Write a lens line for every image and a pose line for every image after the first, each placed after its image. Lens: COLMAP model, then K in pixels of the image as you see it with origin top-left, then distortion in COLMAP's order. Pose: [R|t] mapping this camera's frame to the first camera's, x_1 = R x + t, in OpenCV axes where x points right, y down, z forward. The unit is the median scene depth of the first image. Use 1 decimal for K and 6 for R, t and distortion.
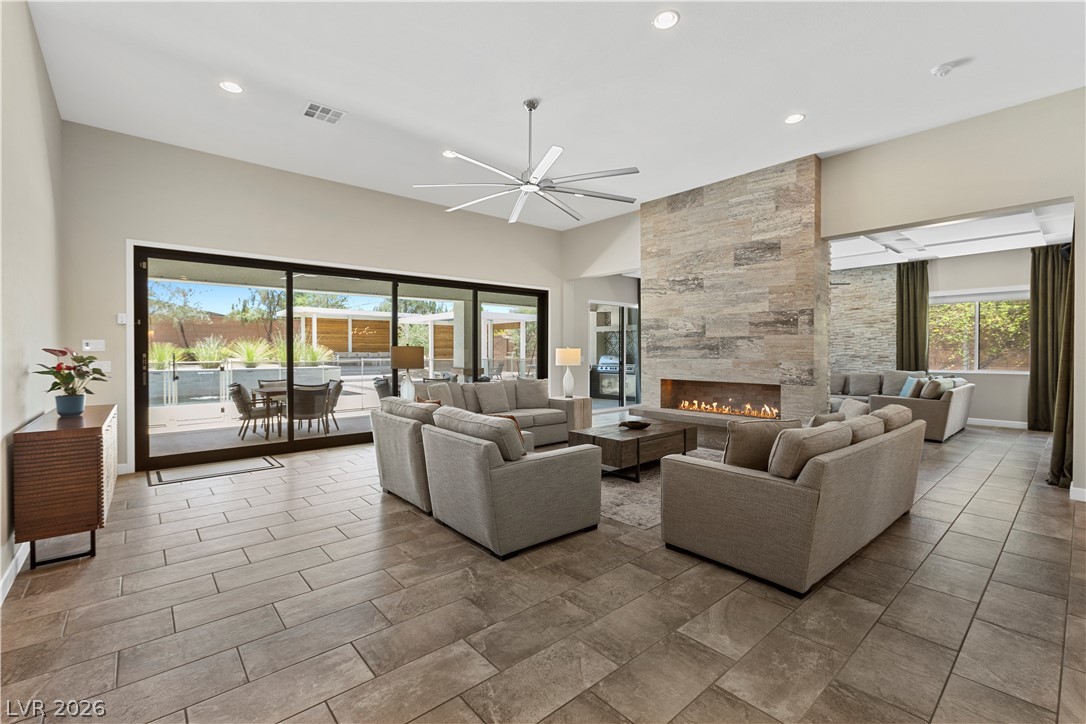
lens RADIAL K [[474.9, 0, 545.5], [0, 474.9, 353.5], [0, 0, 1]] dist [-0.003541, 0.001898]
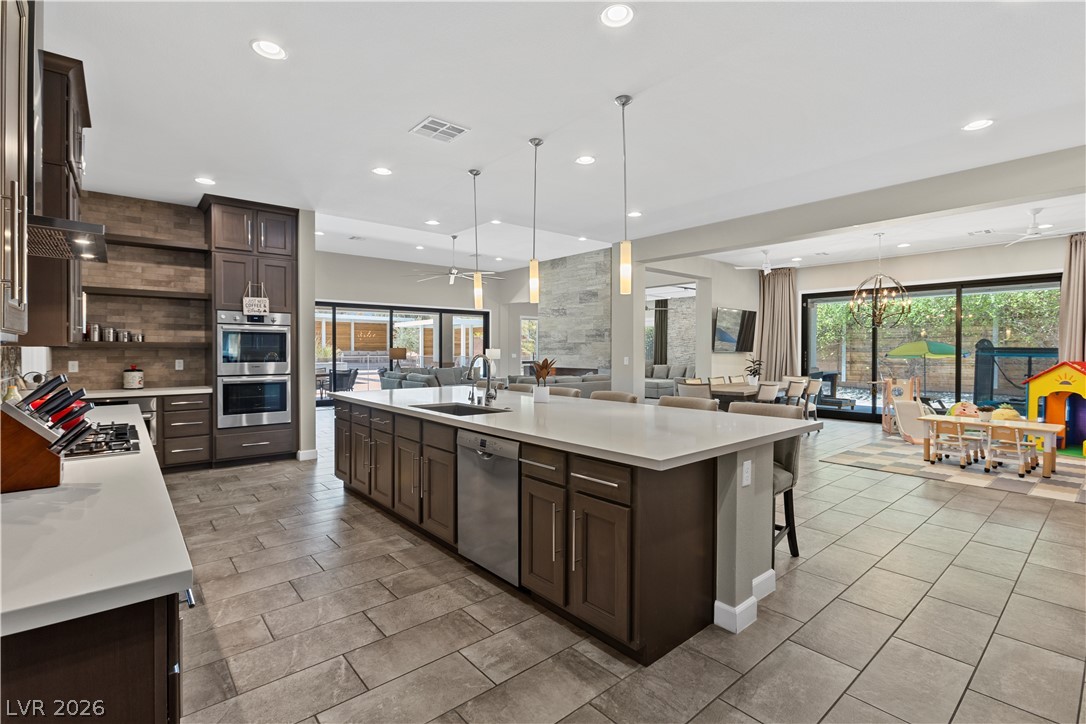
lens RADIAL K [[499.4, 0, 546.8], [0, 499.4, 350.4], [0, 0, 1]] dist [0.000959, 0.002111]
pose [[0.999980, 0.002424, -0.005911, 0.287963], [-0.002452, 0.999986, -0.004616, 0.002909], [0.005900, 0.004630, 0.999972, -0.896437]]
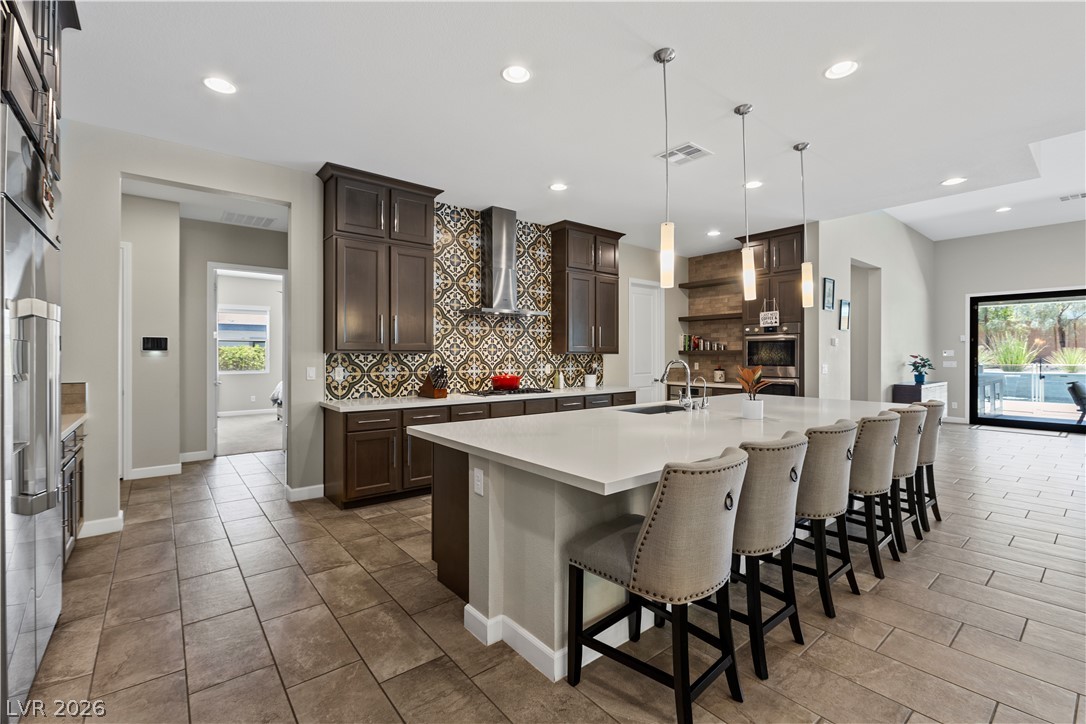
lens RADIAL K [[474.9, 0, 540.7], [0, 474.9, 357.0], [0, 0, 1]] dist [-0.003541, 0.001898]
pose [[-0.032458, 0.004717, -0.999462, 0.789539], [-0.006908, 0.999964, 0.004944, 0.000272], [0.999449, 0.007065, -0.032424, -0.456462]]
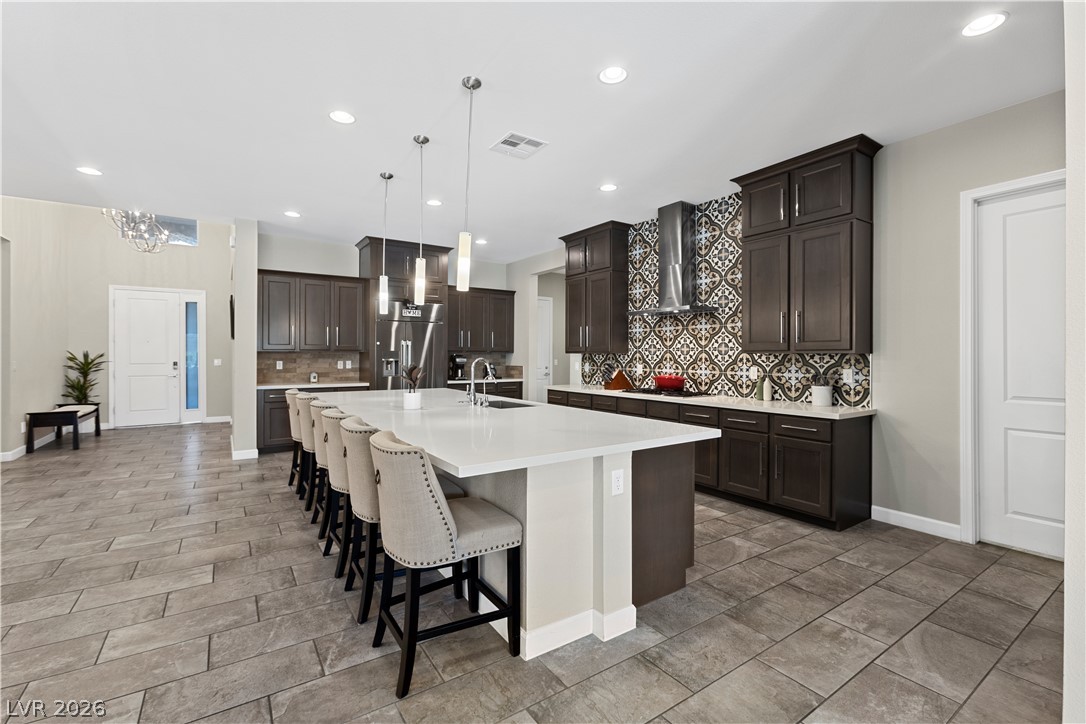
lens RADIAL K [[474.9, 0, 542.1], [0, 474.9, 357.3], [0, 0, 1]] dist [-0.003541, 0.001898]
pose [[-0.991837, -0.002631, 0.127483, 0.048789], [-0.001325, 0.999946, 0.010328, -0.002419], [-0.127504, 0.010075, -0.991787, 0.309113]]
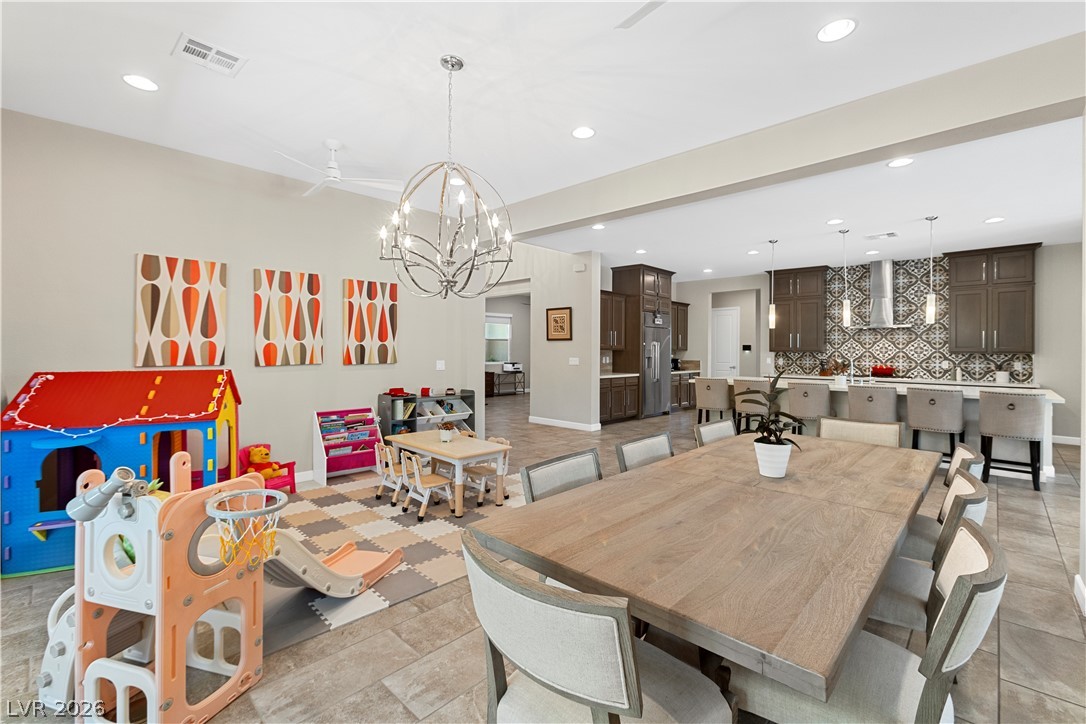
lens RADIAL K [[474.9, 0, 535.1], [0, 474.9, 347.9], [0, 0, 1]] dist [-0.003541, 0.001898]
pose [[-0.996750, -0.006103, -0.080327, 1.017031], [-0.006236, 0.999980, 0.001414, -0.010784], [0.080317, 0.001910, -0.996768, 0.709669]]
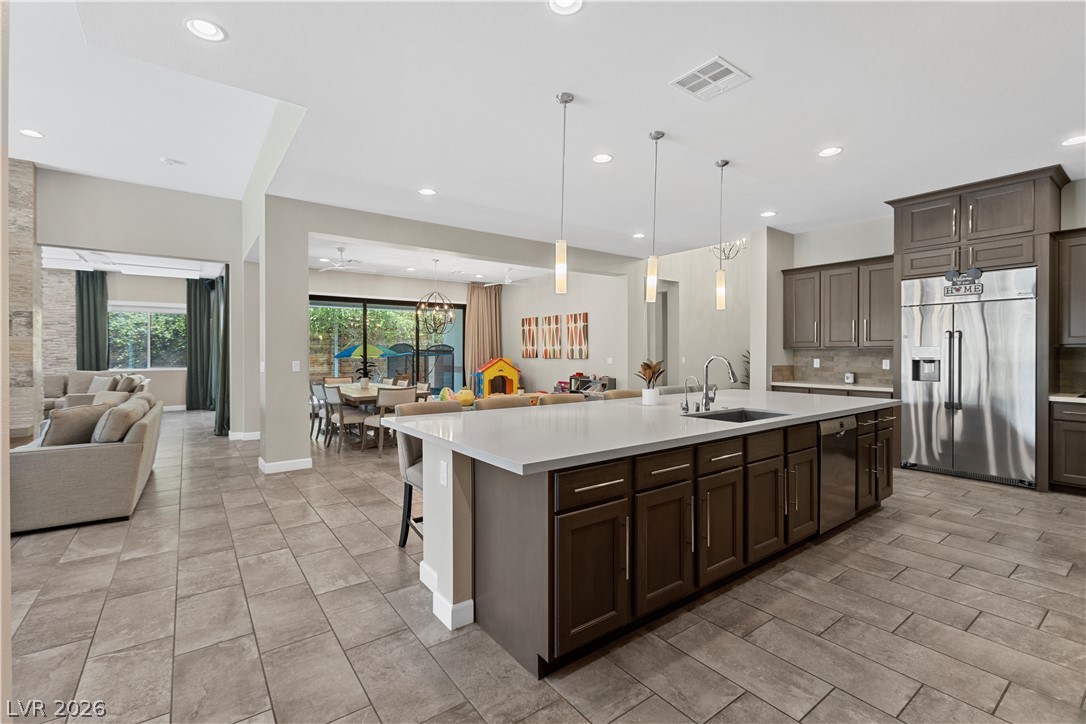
lens RADIAL K [[474.9, 0, 533.1], [0, 474.9, 358.9], [0, 0, 1]] dist [-0.003541, 0.001898]
pose [[0.089123, -0.012876, 0.995937, -0.325456], [0.005373, 0.999908, 0.012446, 0.001406], [-0.996006, 0.004242, 0.089184, -0.156568]]
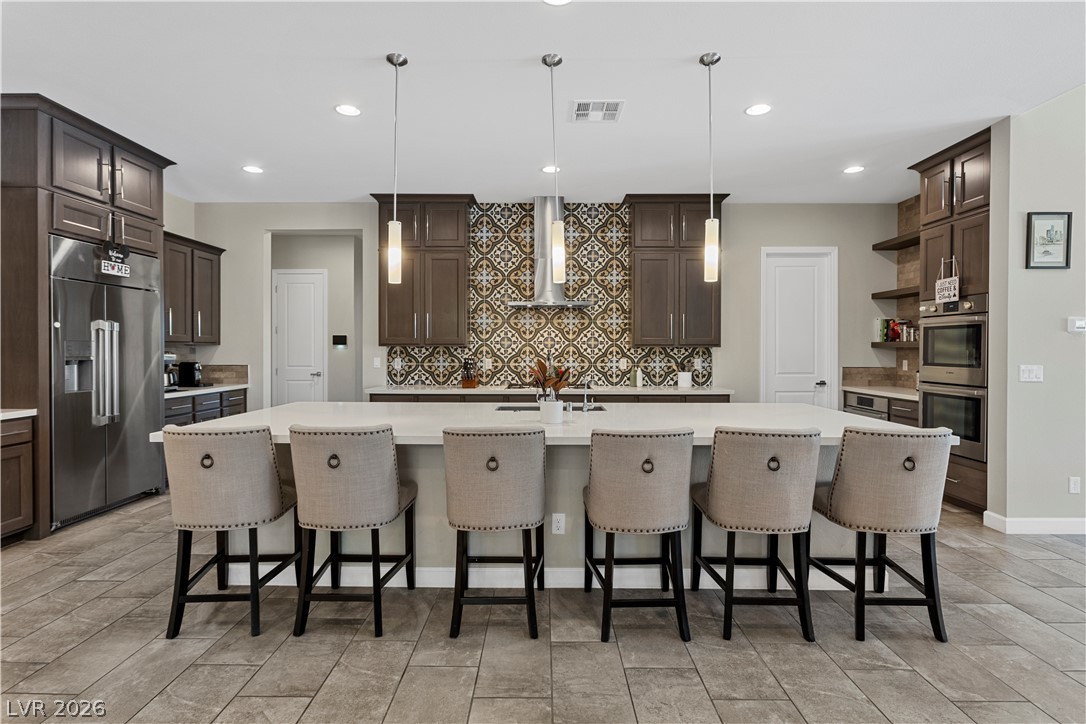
lens RADIAL K [[541.0, 0, 543.7], [0, 541.0, 357.9], [0, 0, 1]] dist [-0.008928, 0.002616]
pose [[-0.659030, 0.012547, -0.752012, 0.652236], [-0.005774, 0.999747, 0.021741, -0.002107], [0.752094, 0.018670, -0.658791, 0.068305]]
